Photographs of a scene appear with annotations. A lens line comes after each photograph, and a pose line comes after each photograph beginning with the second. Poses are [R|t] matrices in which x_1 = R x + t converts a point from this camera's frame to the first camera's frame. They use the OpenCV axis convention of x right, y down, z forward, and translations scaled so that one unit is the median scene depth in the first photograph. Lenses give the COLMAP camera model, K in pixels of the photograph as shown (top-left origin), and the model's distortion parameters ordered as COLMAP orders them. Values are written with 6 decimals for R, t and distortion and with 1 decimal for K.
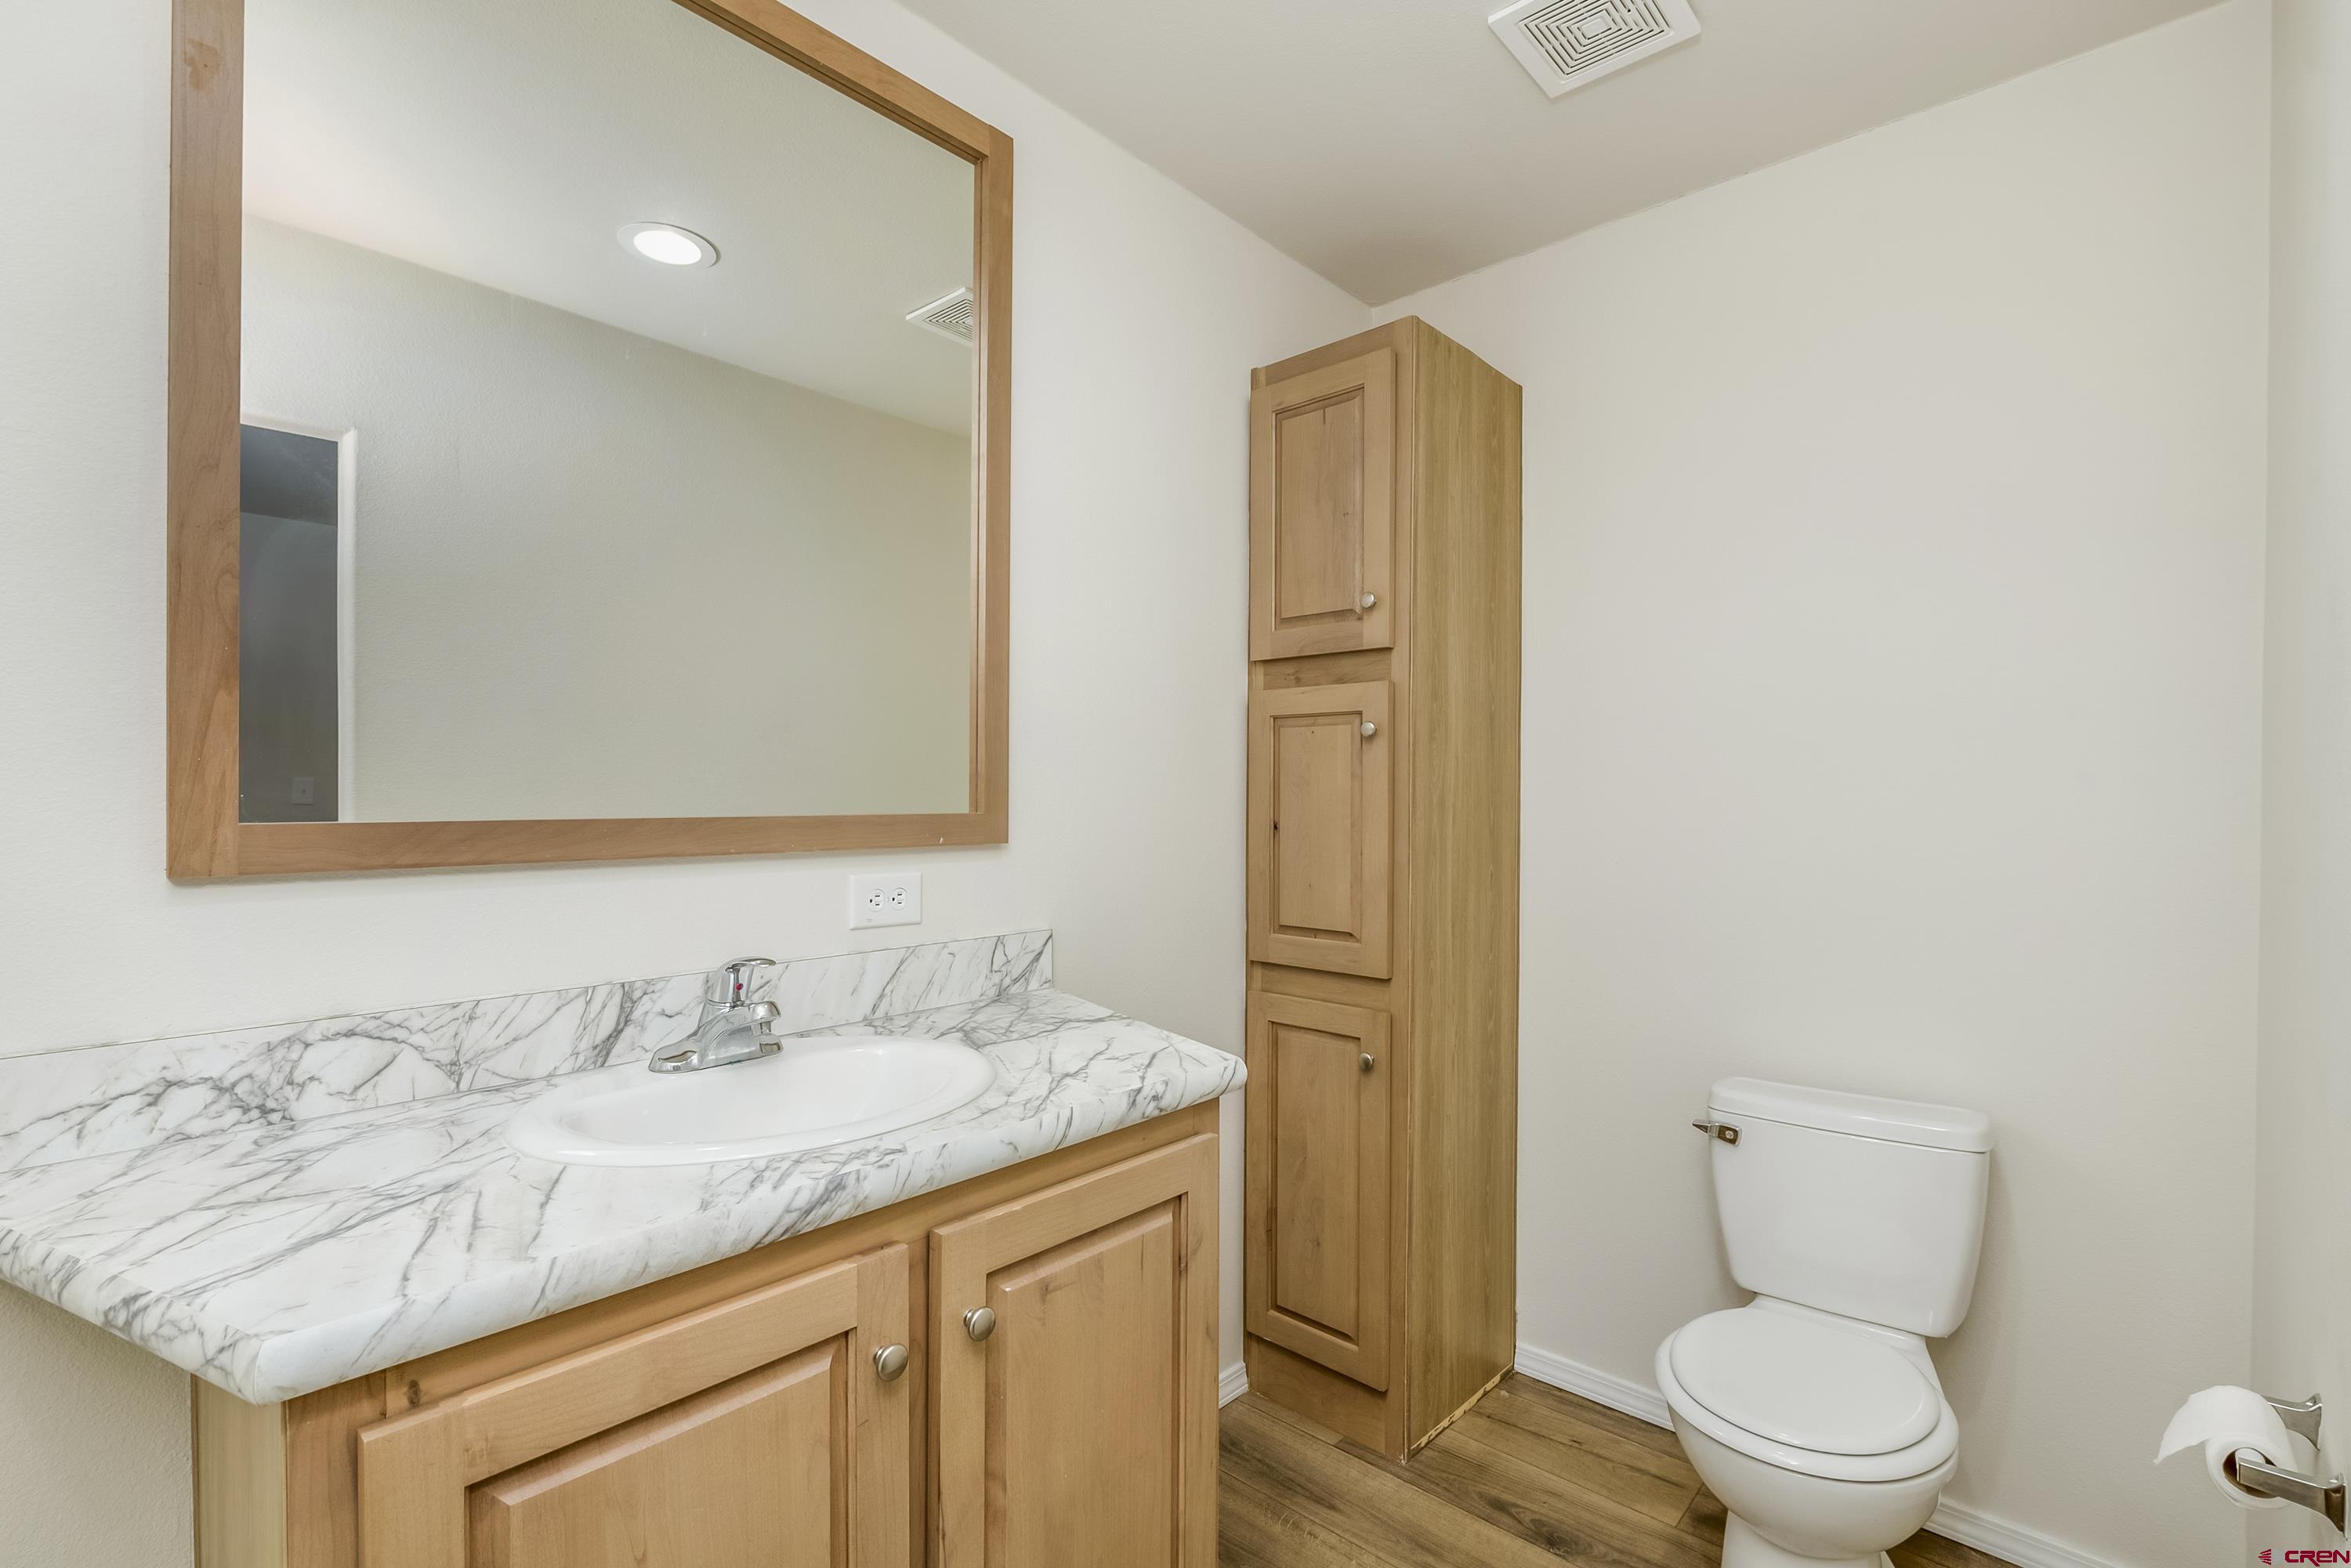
lens RADIAL K [[1060.4, 0, 1191.4], [0, 1060.4, 794.5], [0, 0, 1]] dist [-0.001649, -0.000478]
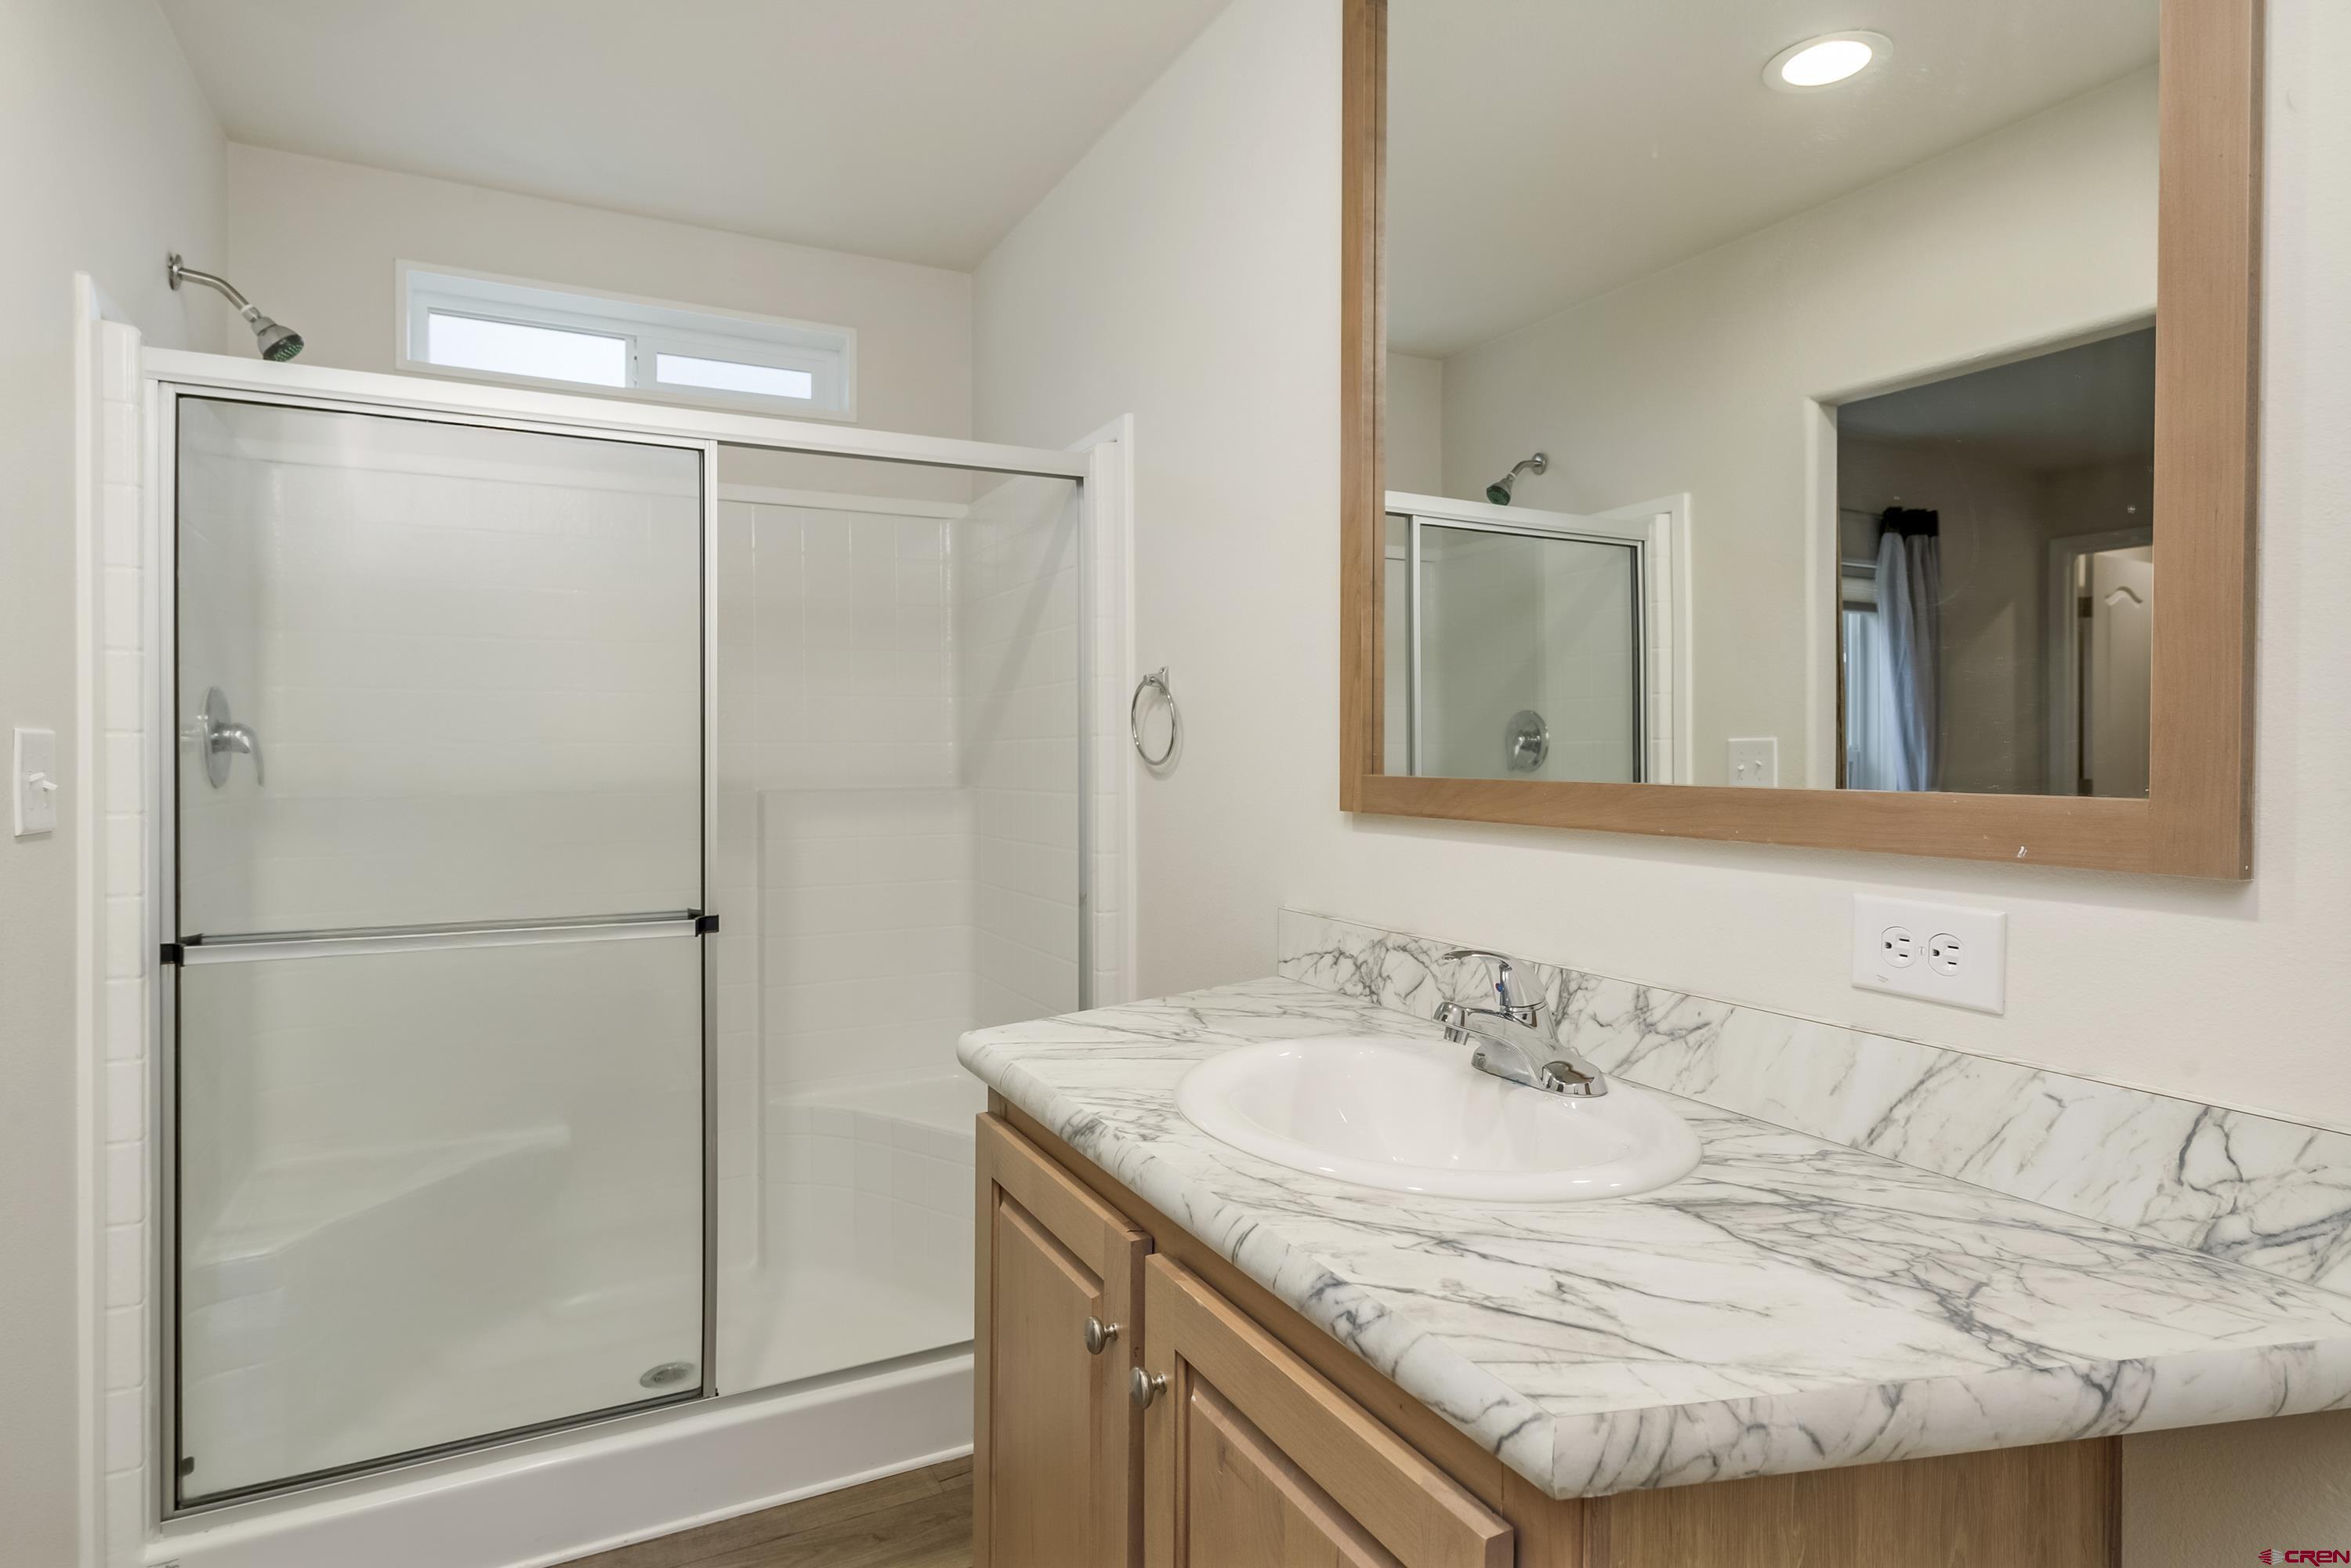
lens RADIAL K [[1264.1, 0, 1173.3], [0, 1264.1, 772.0], [0, 0, 1]] dist [0.003432, 0.000546]
pose [[-0.369073, 0.007911, -0.929367, 0.592917], [-0.009472, 0.999880, 0.012273, 0.005472], [0.929352, 0.013333, -0.368954, 1.159392]]
